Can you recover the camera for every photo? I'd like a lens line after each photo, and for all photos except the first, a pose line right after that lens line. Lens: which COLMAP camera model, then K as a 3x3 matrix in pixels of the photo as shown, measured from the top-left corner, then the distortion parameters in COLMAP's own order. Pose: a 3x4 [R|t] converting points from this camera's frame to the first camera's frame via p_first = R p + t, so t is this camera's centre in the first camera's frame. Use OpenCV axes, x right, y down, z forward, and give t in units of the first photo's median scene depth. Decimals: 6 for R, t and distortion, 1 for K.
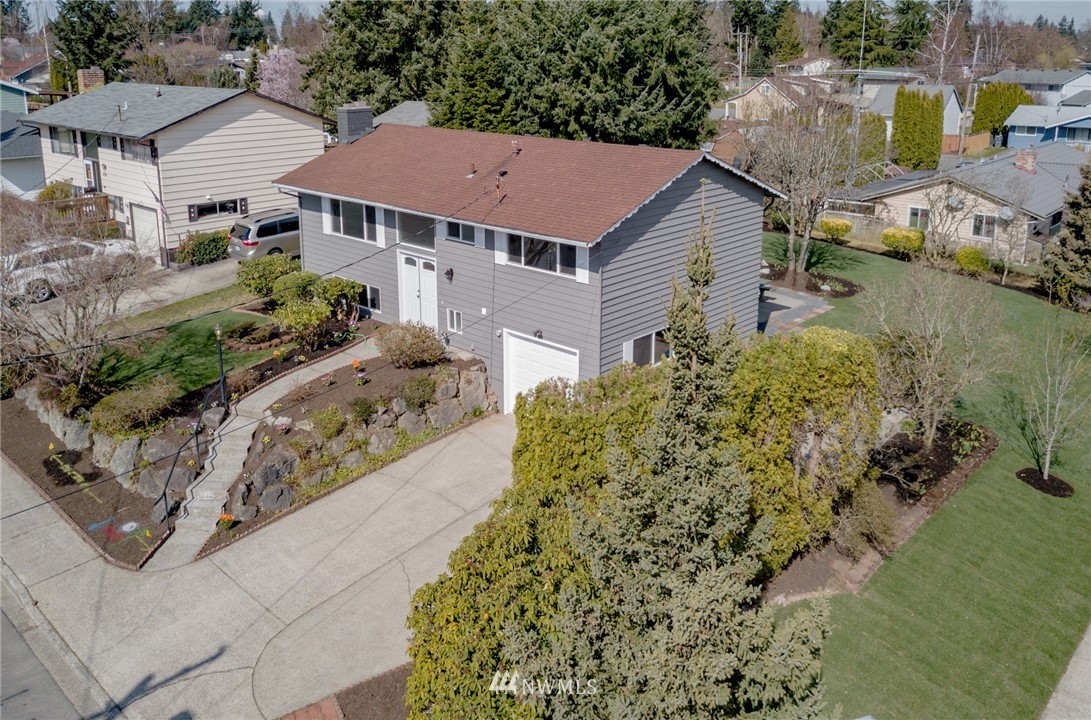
lens RADIAL K [[863.0, 0, 510.1], [0, 863.0, 239.2], [0, 0, 1]] dist [0.008382, -0.000175]
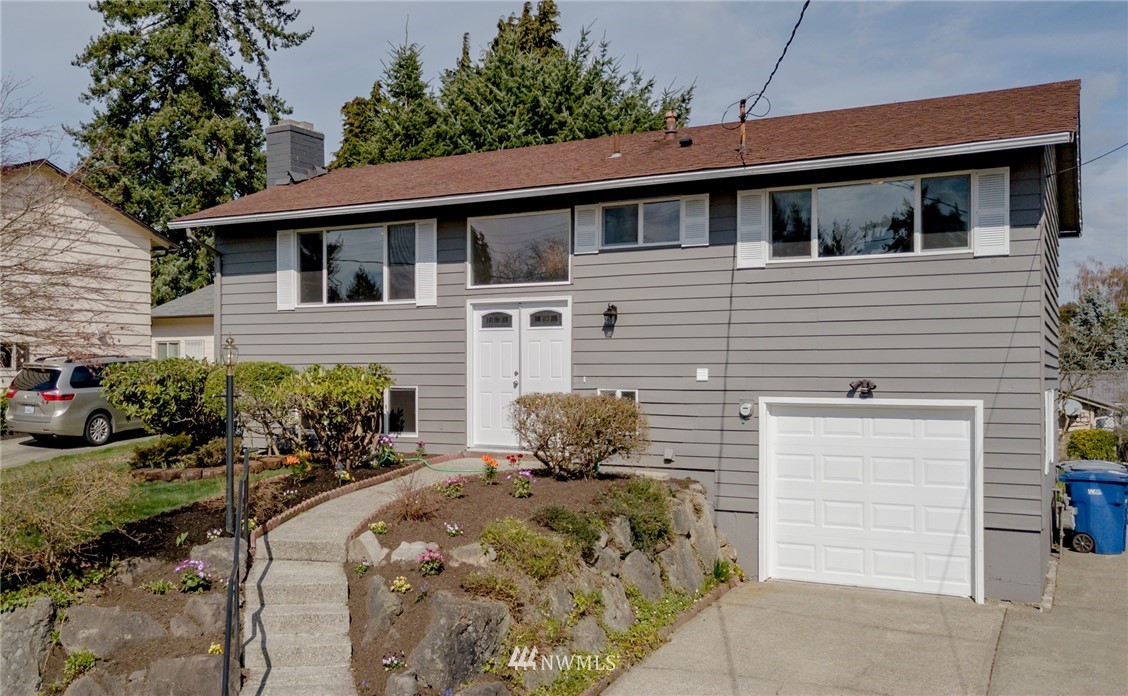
lens RADIAL K [[1054.6, 0, 421.7], [0, 1054.6, 349.7], [0, 0, 1]] dist [0.061030, 0.000071]
pose [[0.975942, 0.014034, 0.217578, -0.288552], [0.037175, 0.972603, -0.229480, 0.181827], [-0.214837, 0.232048, 0.948683, 0.389233]]
